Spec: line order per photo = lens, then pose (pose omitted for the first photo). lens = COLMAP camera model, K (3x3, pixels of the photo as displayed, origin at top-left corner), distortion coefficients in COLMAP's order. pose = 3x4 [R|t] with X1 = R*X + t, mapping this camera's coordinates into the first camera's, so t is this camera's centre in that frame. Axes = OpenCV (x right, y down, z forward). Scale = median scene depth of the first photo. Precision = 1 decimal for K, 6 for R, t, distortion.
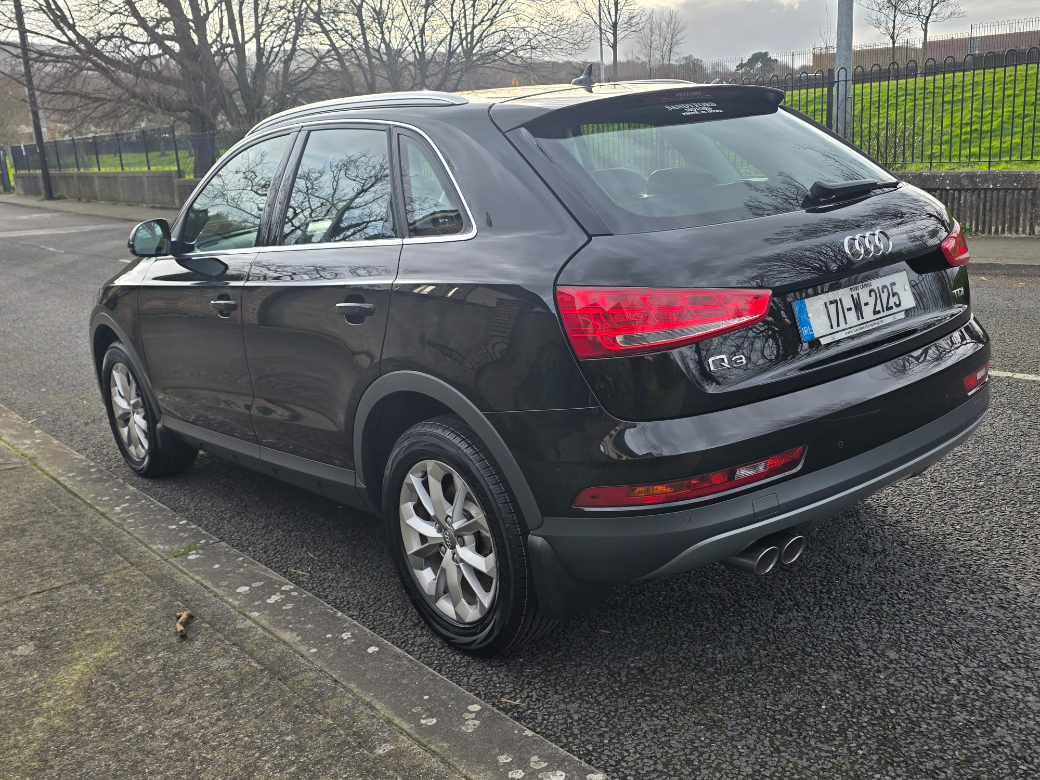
lens RADIAL K [[981.6, 0, 520.8], [0, 981.6, 392.5], [0, 0, 1]] dist [0.057997, 0.000000]
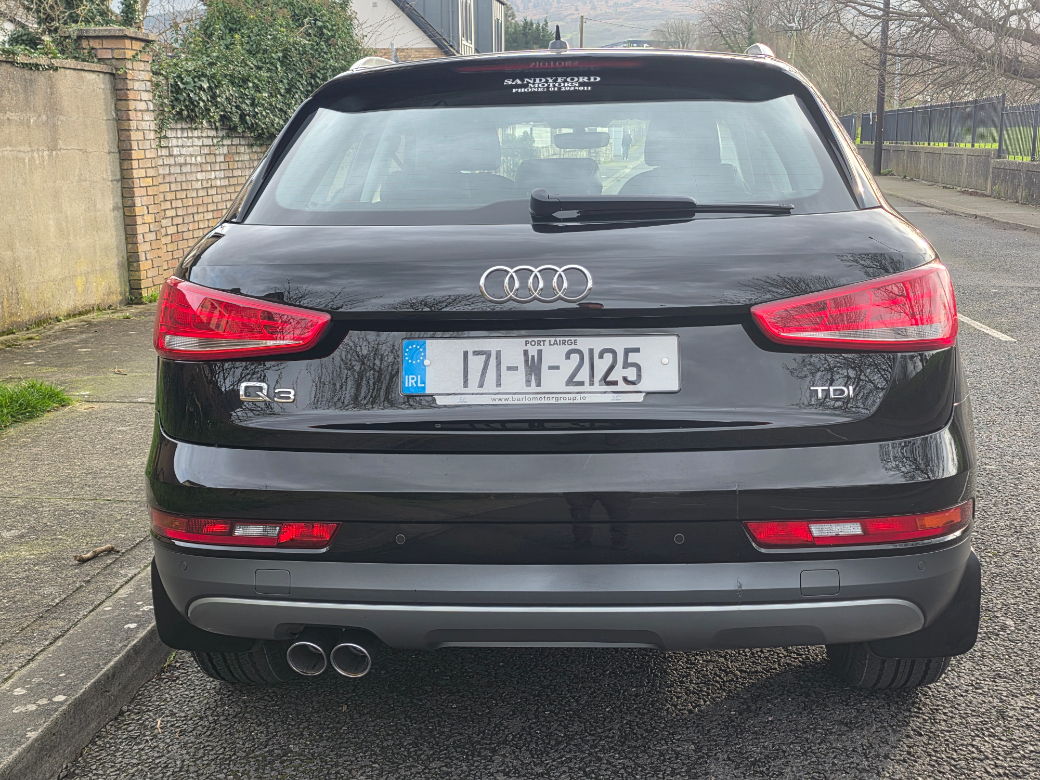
lens RADIAL K [[1212.3, 0, 520.7], [0, 1212.3, 387.7], [0, 0, 1]] dist [0.002815, 0.000000]
pose [[0.714697, 0.190780, -0.672912, 0.841738], [-0.206888, 0.976693, 0.057171, -0.110566], [0.668135, 0.098357, 0.737510, 0.328144]]
